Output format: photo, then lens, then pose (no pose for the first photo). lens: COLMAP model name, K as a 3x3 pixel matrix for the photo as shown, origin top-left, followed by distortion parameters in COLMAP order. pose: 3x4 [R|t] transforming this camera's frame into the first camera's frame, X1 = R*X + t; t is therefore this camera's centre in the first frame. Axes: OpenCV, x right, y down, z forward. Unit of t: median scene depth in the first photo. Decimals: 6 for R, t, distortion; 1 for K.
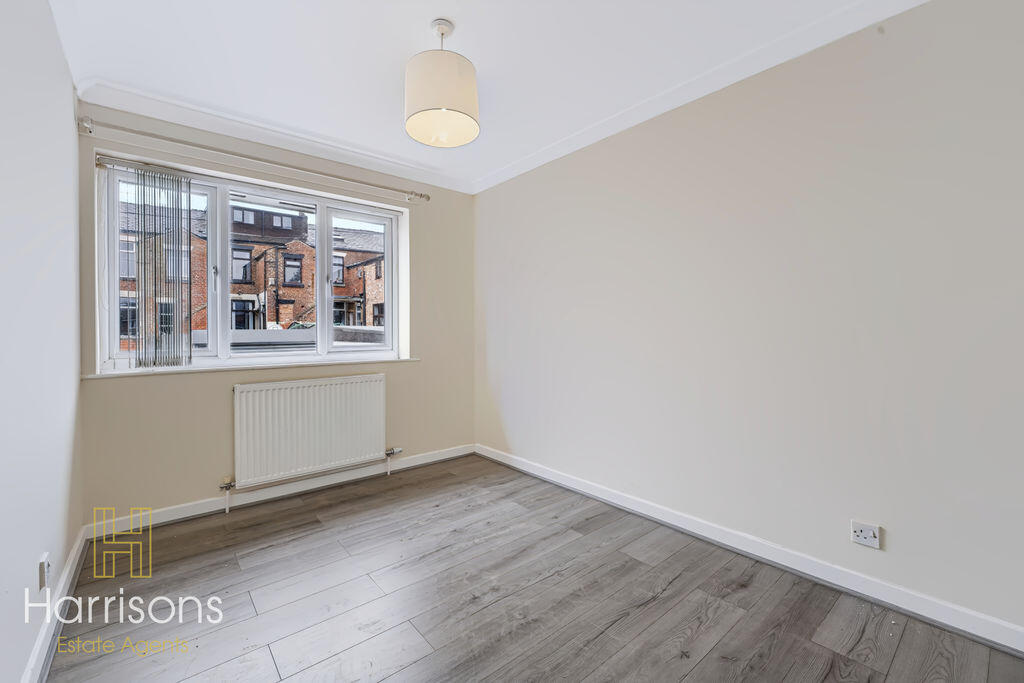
lens RADIAL K [[426.4, 0, 513.7], [0, 426.4, 338.2], [0, 0, 1]] dist [-0.001192, -0.000267]
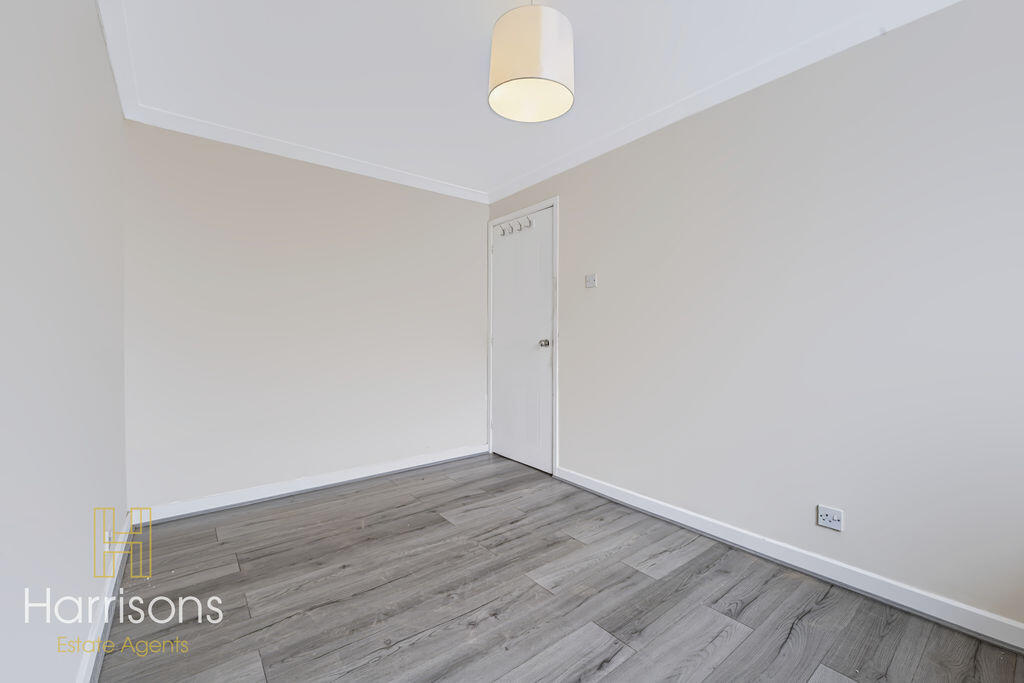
lens RADIAL K [[426.4, 0, 511.8], [0, 426.4, 336.9], [0, 0, 1]] dist [-0.001192, -0.000267]
pose [[-0.999440, 0.008209, 0.032430, -0.164911], [0.008617, 0.999885, 0.012446, -0.021217], [-0.032324, 0.012719, -0.999397, 1.948233]]
